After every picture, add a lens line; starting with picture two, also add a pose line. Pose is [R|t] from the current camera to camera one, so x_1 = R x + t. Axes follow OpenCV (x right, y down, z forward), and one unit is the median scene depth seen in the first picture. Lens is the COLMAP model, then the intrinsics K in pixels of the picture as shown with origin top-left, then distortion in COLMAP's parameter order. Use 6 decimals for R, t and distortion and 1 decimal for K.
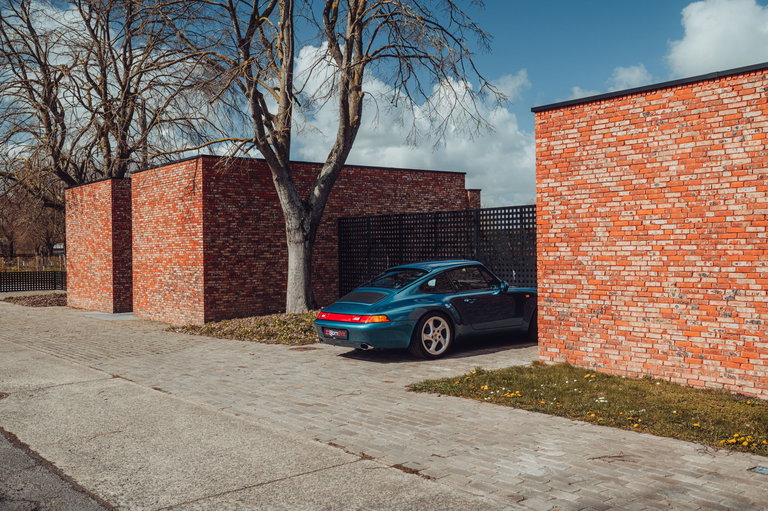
lens RADIAL K [[817.3, 0, 381.9], [0, 817.3, 254.9], [0, 0, 1]] dist [0.020273, 0.000000]
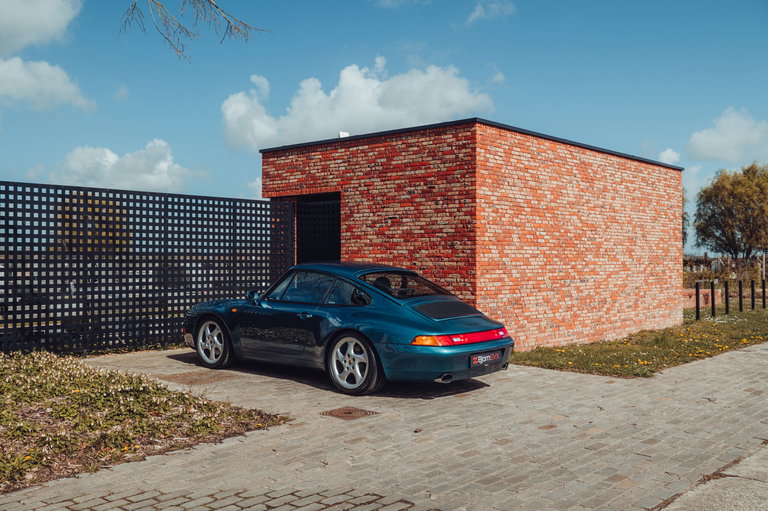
lens RADIAL K [[762.8, 0, 384.9], [0, 762.8, 255.9], [0, 0, 1]] dist [0.020777, 0.000000]
pose [[-0.186895, 0.019088, 0.982194, -0.846910], [0.006640, 0.999813, -0.018167, 0.018861], [-0.982357, 0.003126, -0.186987, 1.446519]]
